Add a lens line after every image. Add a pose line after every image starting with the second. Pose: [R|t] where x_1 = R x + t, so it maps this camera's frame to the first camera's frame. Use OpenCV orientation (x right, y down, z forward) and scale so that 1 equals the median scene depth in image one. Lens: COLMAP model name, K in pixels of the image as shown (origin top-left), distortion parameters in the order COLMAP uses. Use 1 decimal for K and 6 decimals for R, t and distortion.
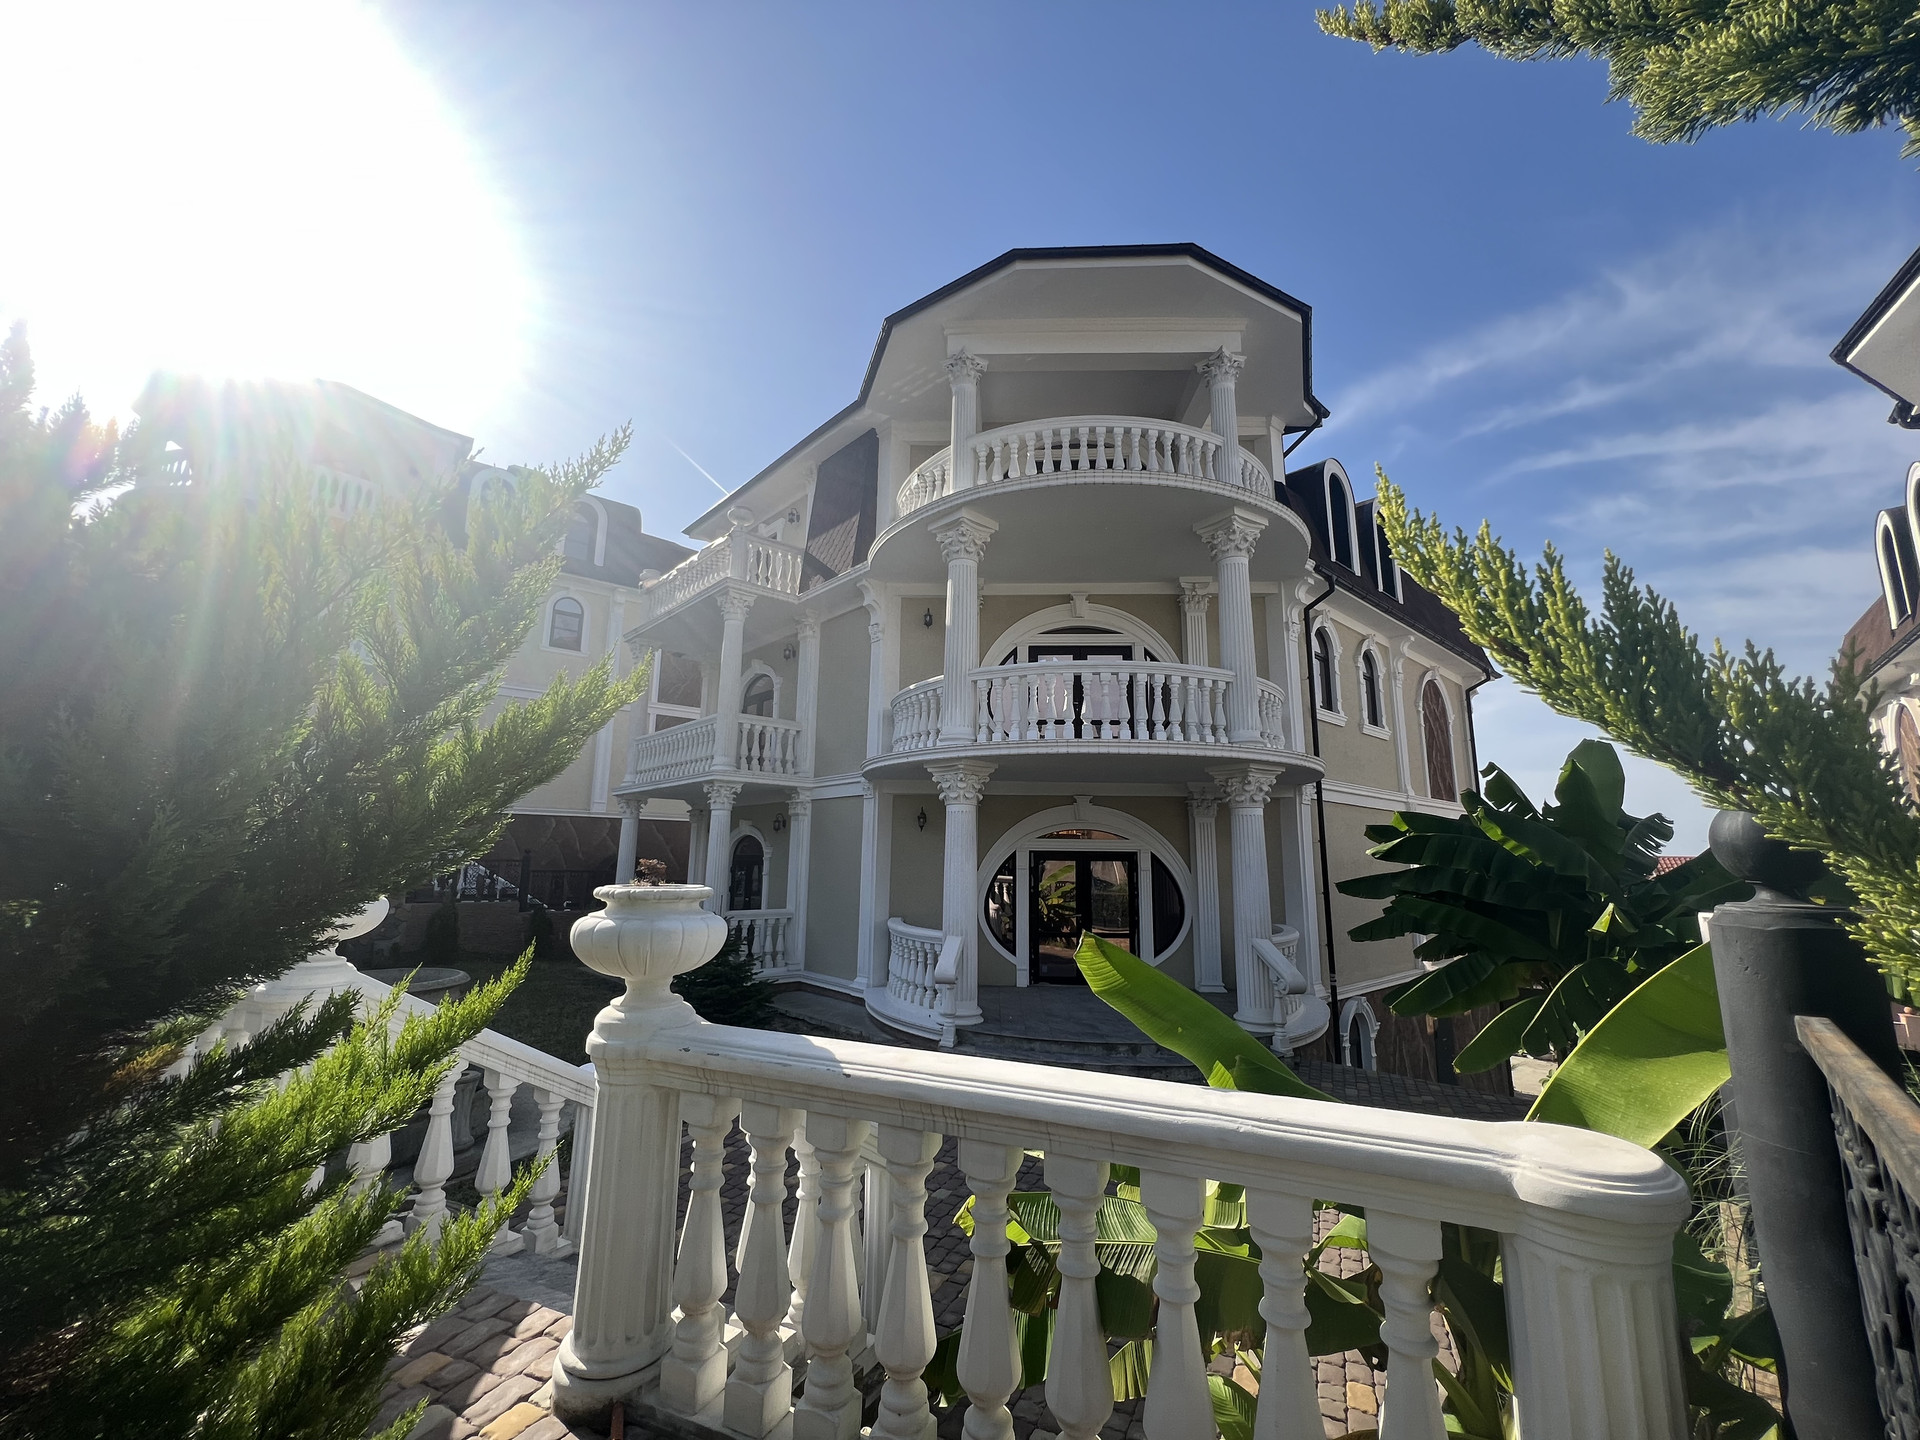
lens RADIAL K [[776.9, 0, 961.9], [0, 776.9, 721.2], [0, 0, 1]] dist [-0.002605, 0.000798]
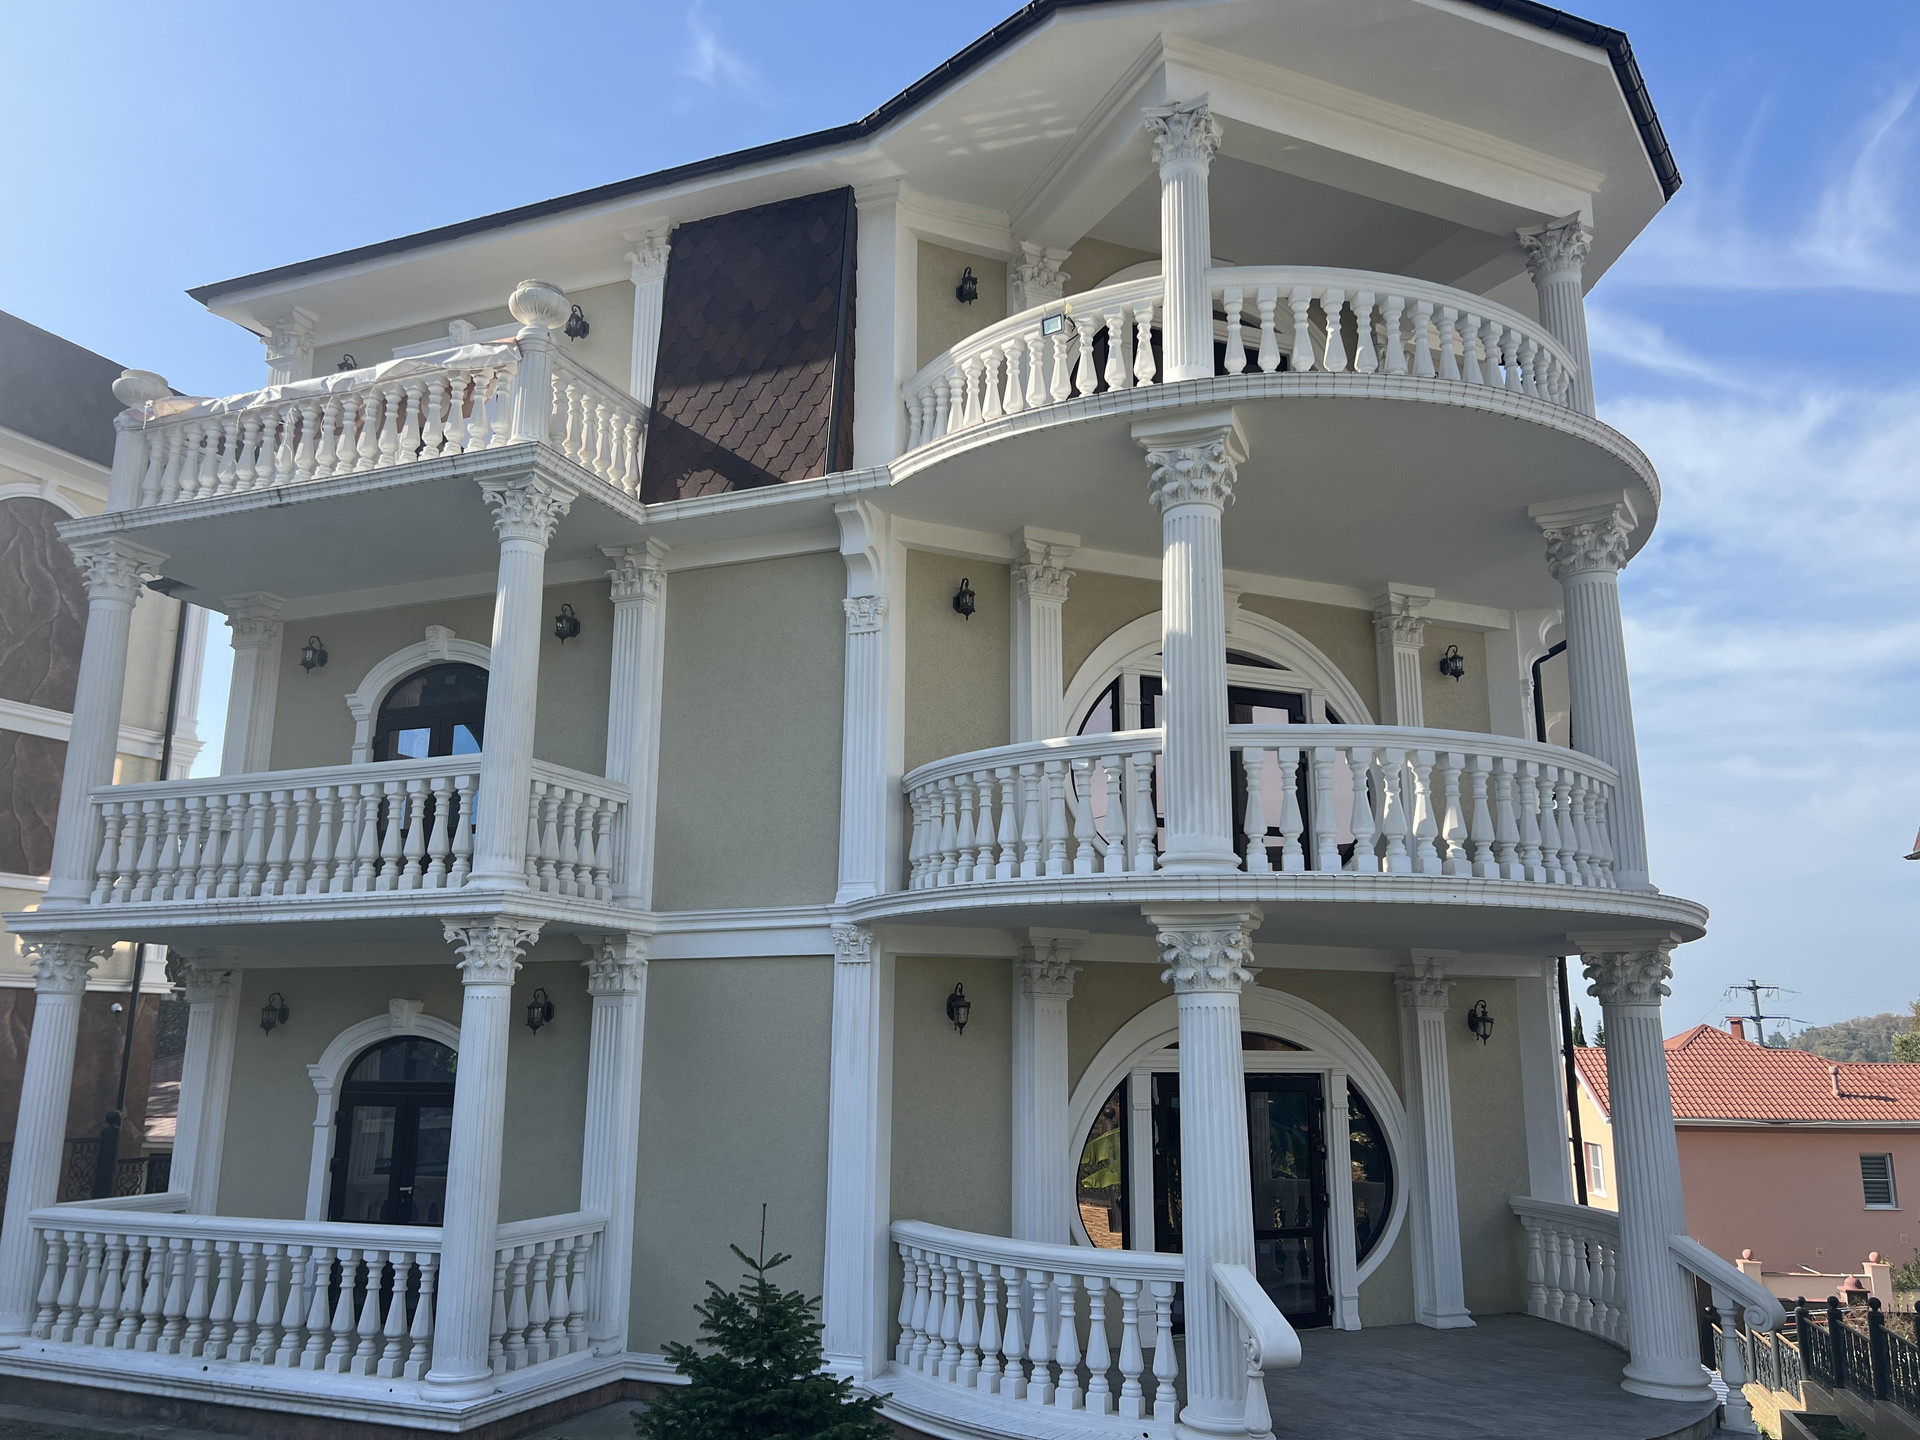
lens RADIAL K [[1454.3, 0, 966.1], [0, 1454.3, 730.0], [0, 0, 1]] dist [0.053271, -0.055230]
pose [[0.898513, 0.086895, 0.430261, -0.515426], [-0.071762, 0.996101, -0.051311, -0.001422], [-0.433042, 0.015227, 0.901245, 0.199204]]
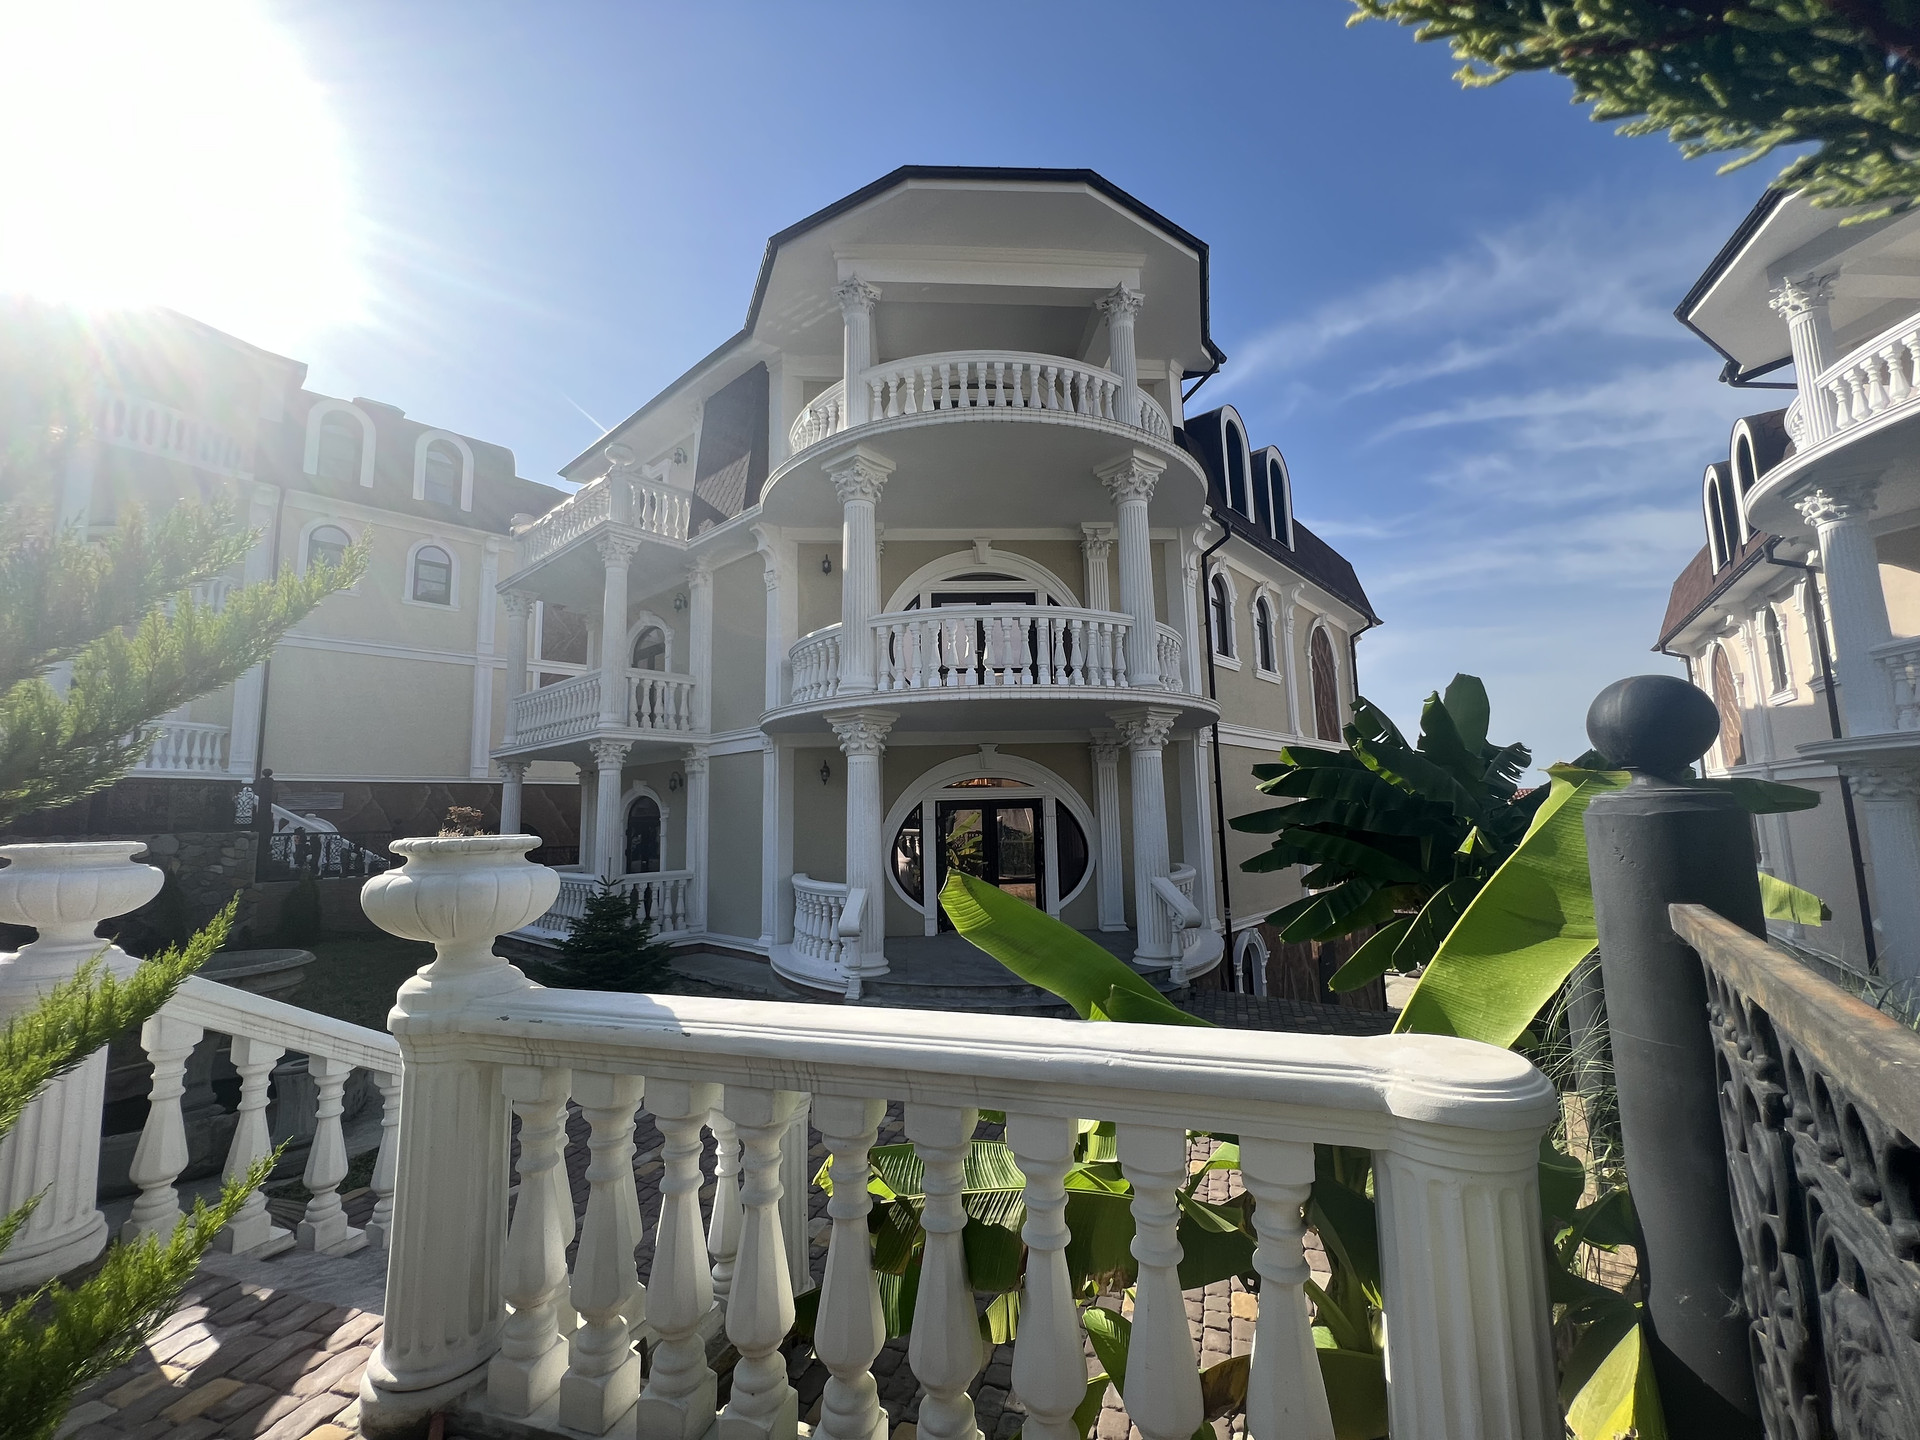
lens RADIAL K [[776.9, 0, 962.4], [0, 776.9, 721.7], [0, 0, 1]] dist [-0.002605, 0.000798]
pose [[0.993468, -0.023013, 0.111762, 0.013967], [0.016613, 0.998186, 0.057861, 0.010098], [-0.112891, -0.055626, 0.992049, 0.019795]]
